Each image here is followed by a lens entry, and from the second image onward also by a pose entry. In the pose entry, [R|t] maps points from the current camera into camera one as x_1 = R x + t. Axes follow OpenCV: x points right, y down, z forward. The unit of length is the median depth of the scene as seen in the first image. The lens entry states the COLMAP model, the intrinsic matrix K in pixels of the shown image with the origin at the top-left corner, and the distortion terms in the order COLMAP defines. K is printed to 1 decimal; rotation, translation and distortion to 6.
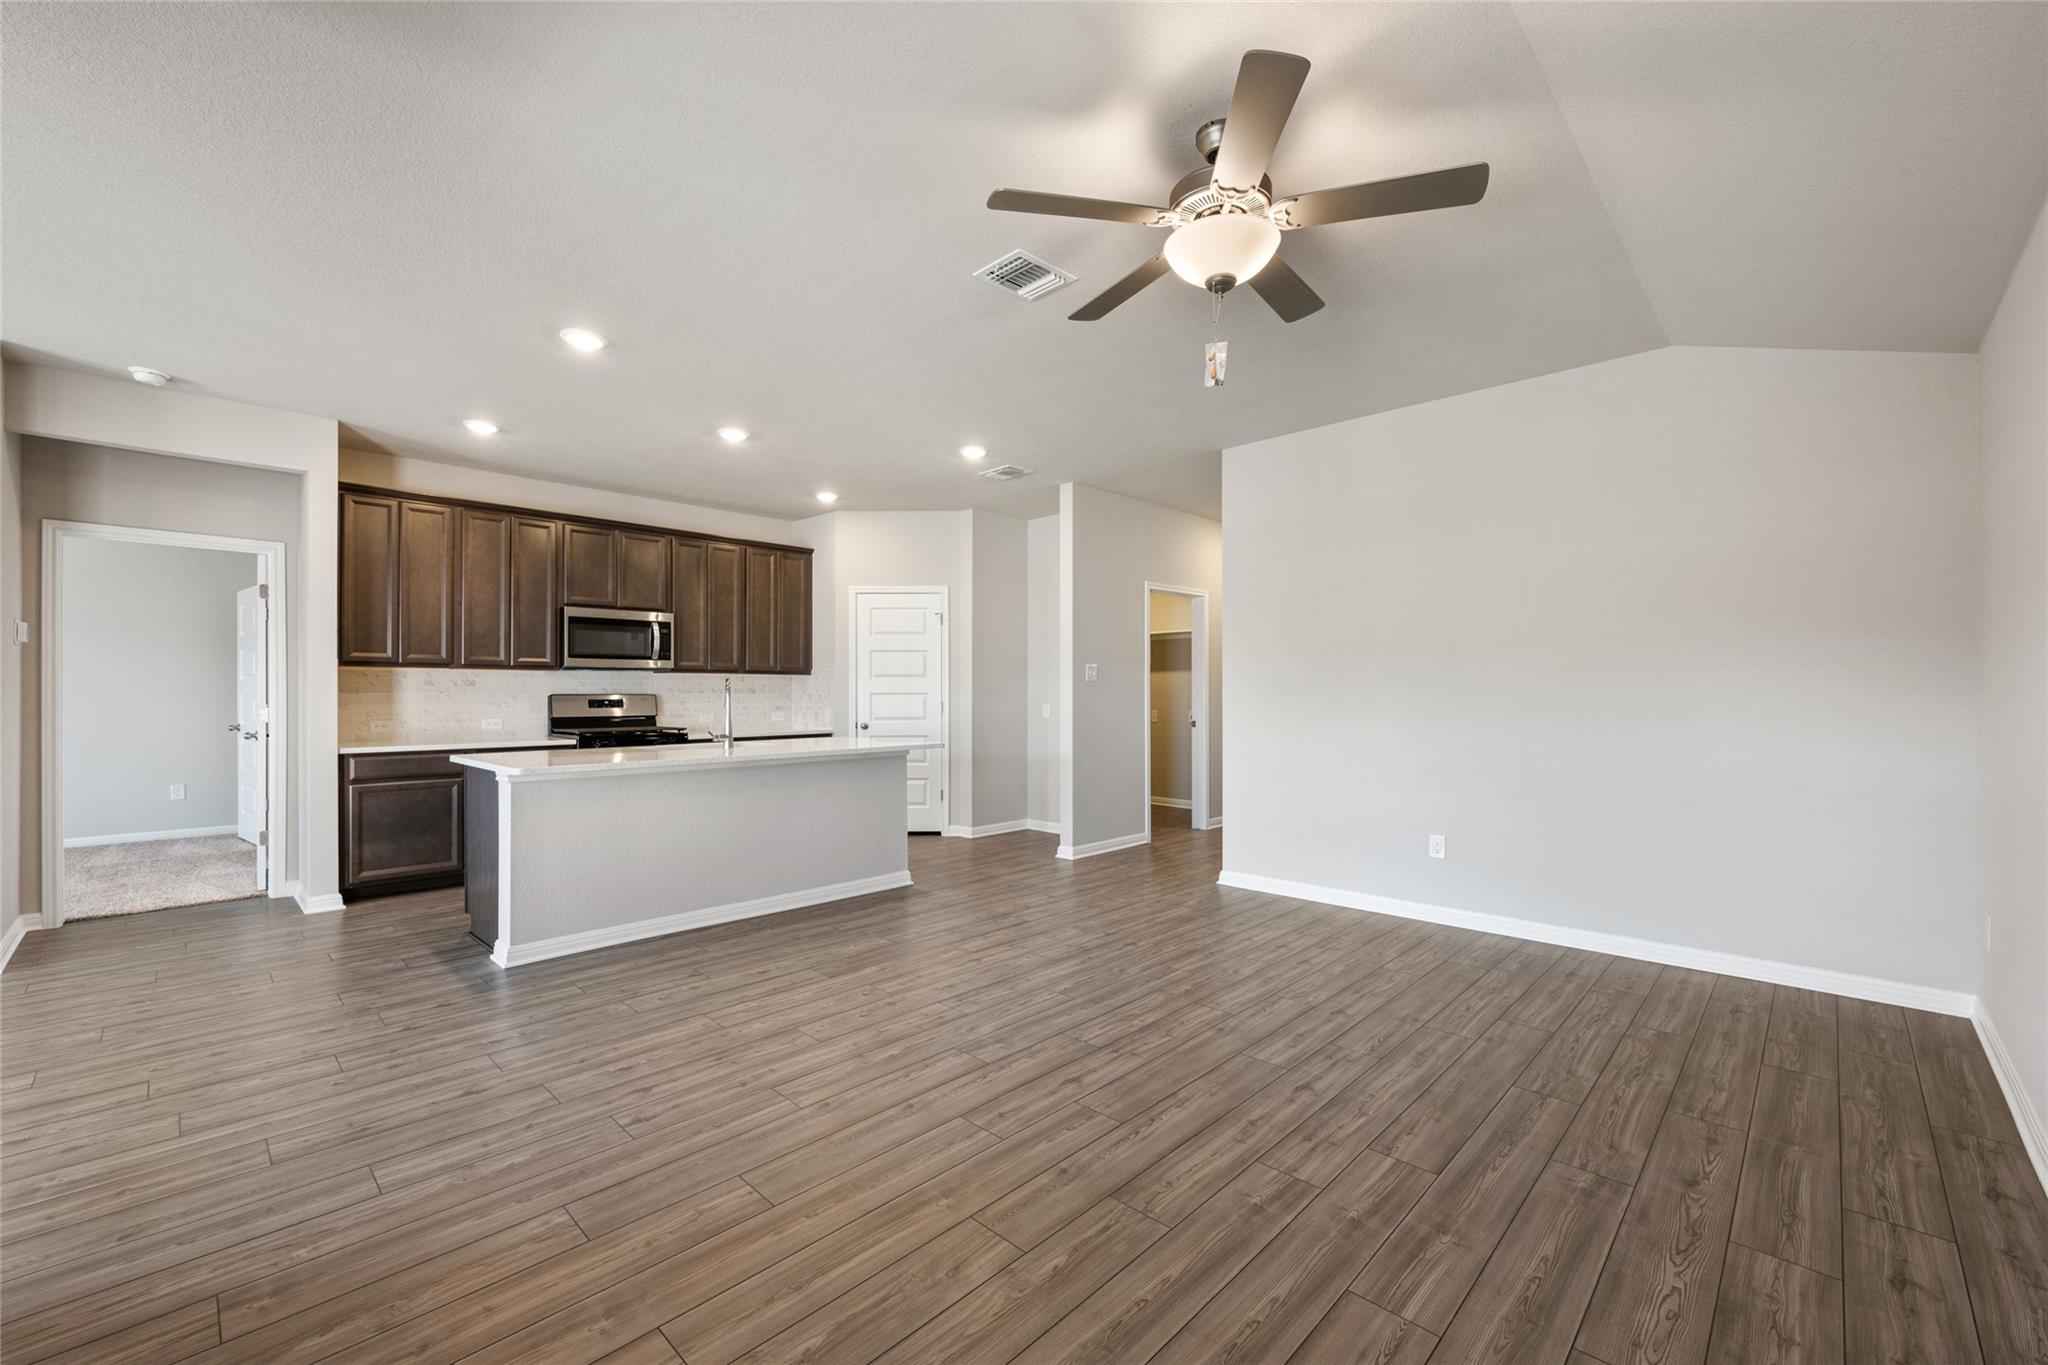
lens RADIAL K [[826.3, 0, 1009.9], [0, 826.3, 690.1], [0, 0, 1]] dist [-0.001436, 0.002061]
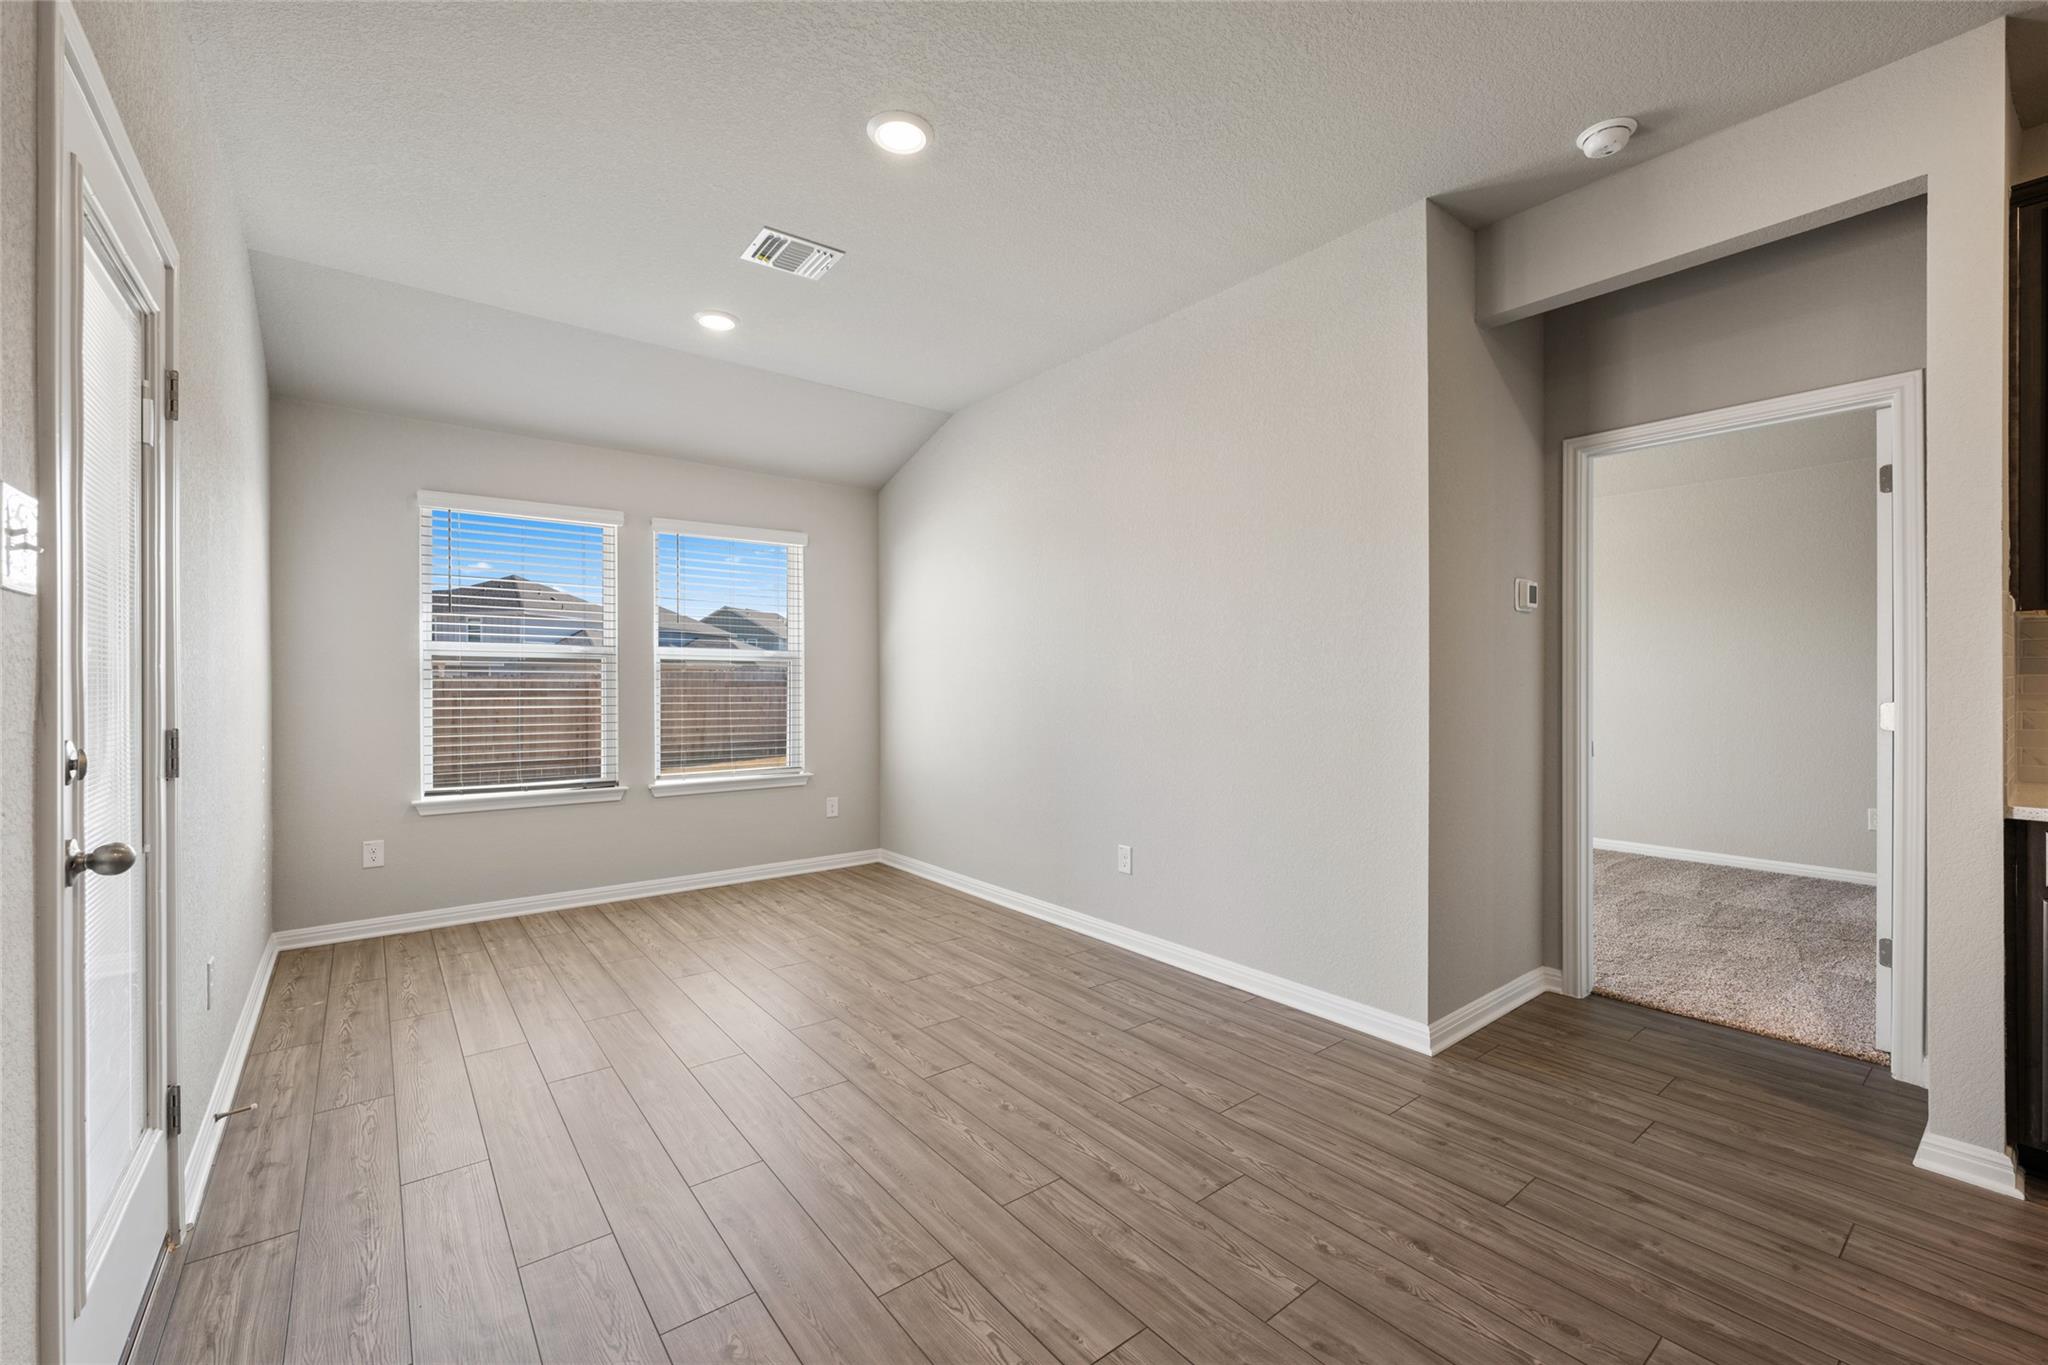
lens RADIAL K [[826.3, 0, 1033.8], [0, 826.3, 679.8], [0, 0, 1]] dist [-0.001436, 0.002061]
pose [[-0.119405, -0.001318, -0.992845, -0.474213], [0.007614, 0.999968, -0.002243, 0.008161], [0.992816, -0.007827, -0.119391, 0.777183]]
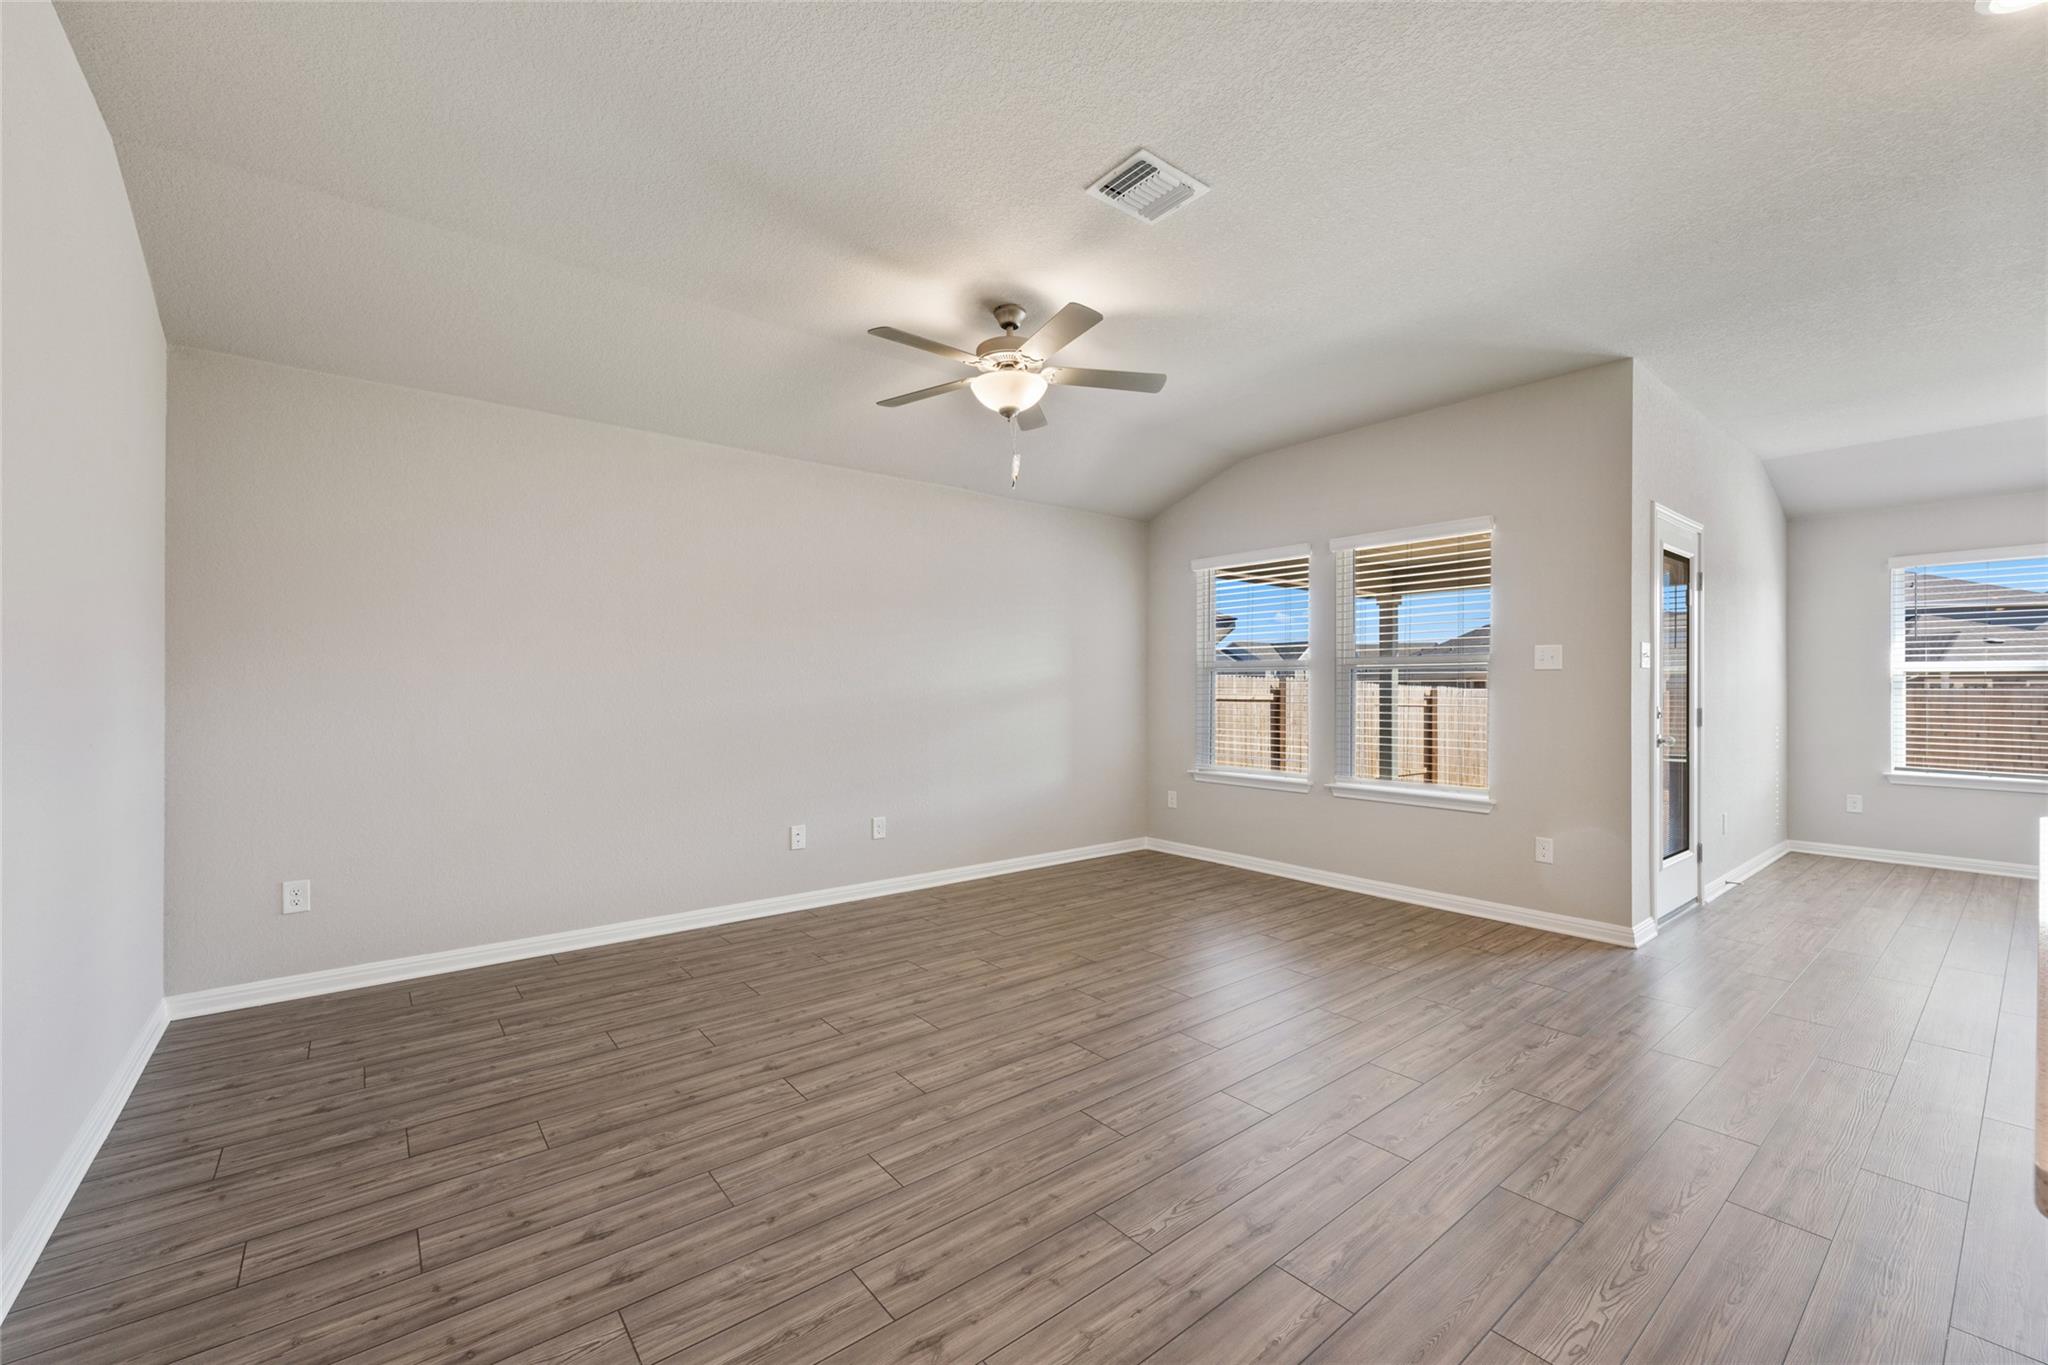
lens RADIAL K [[826.3, 0, 1008.6], [0, 826.3, 693.6], [0, 0, 1]] dist [-0.001436, 0.002061]
pose [[-0.992470, -0.000403, 0.122484, 0.051203], [-0.000454, 1.000000, -0.000391, 0.008852], [-0.122483, -0.000444, -0.992470, 1.673260]]
